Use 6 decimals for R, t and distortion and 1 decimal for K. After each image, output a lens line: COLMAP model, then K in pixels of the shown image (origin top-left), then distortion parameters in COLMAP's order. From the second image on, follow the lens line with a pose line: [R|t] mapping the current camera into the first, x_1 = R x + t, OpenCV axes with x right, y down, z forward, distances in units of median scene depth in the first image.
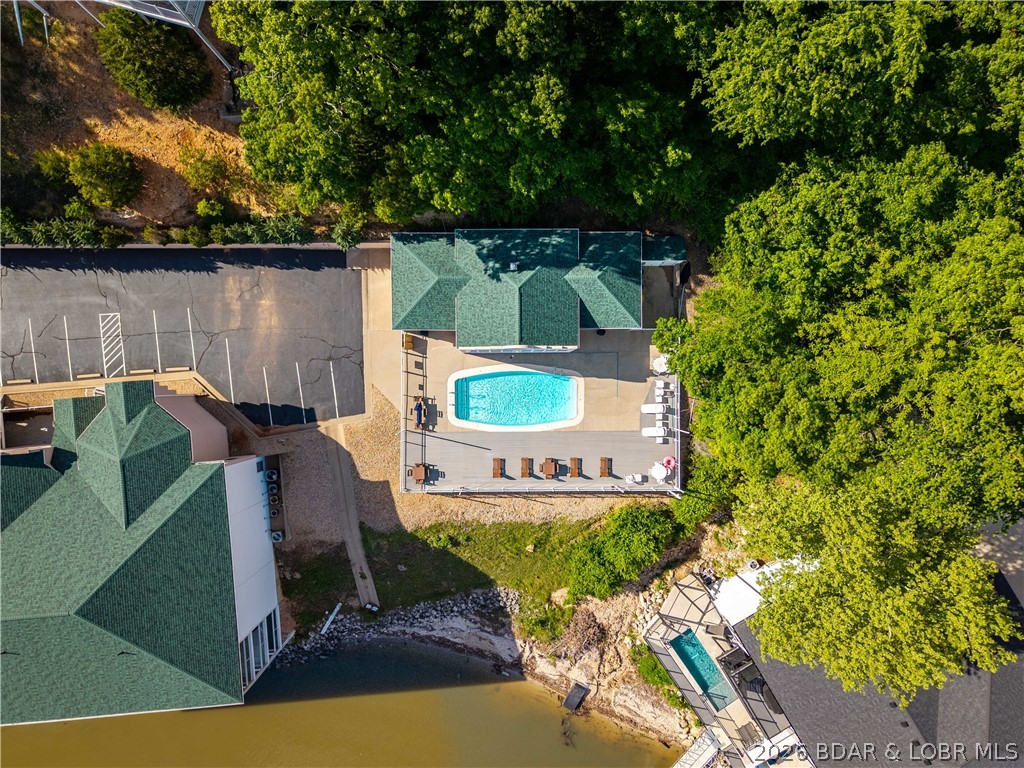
lens RADIAL K [[687.0, 0, 510.1], [0, 687.0, 385.4], [0, 0, 1]] dist [0.013097, -0.011445]
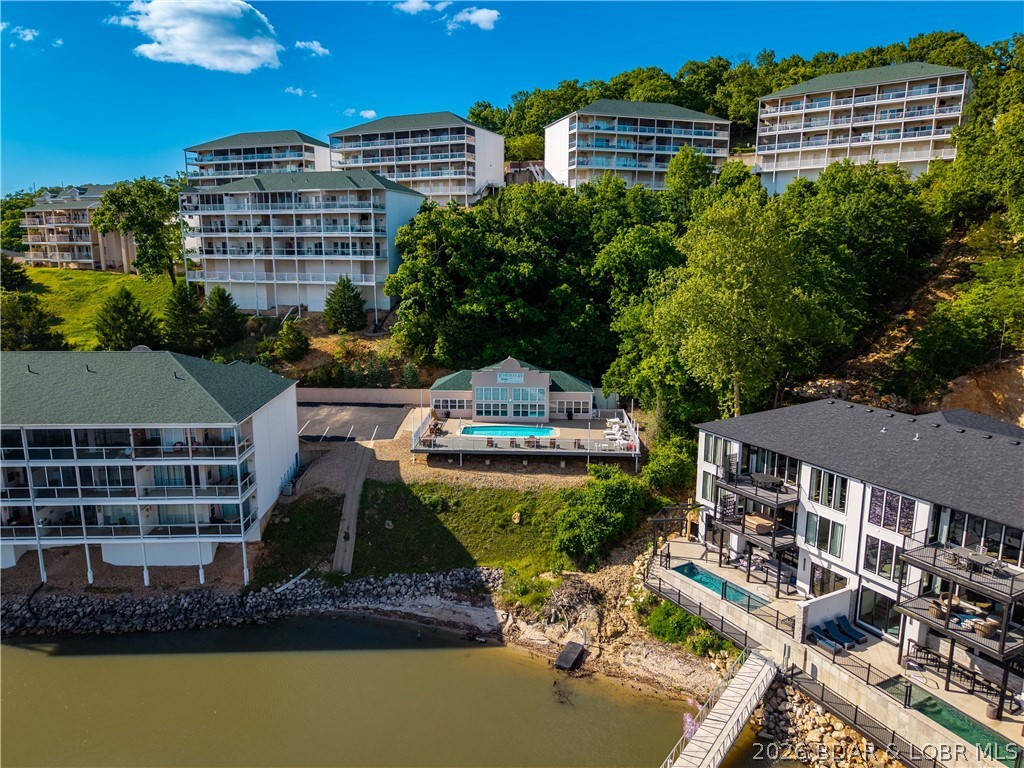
lens RADIAL K [[687.0, 0, 510.1], [0, 687.0, 385.4], [0, 0, 1]] dist [0.013097, -0.011445]
pose [[0.998593, -0.008019, -0.052425, 0.070623], [-0.049804, 0.197956, -0.978945, 1.131127], [0.018228, 0.980178, 0.197278, 0.566302]]
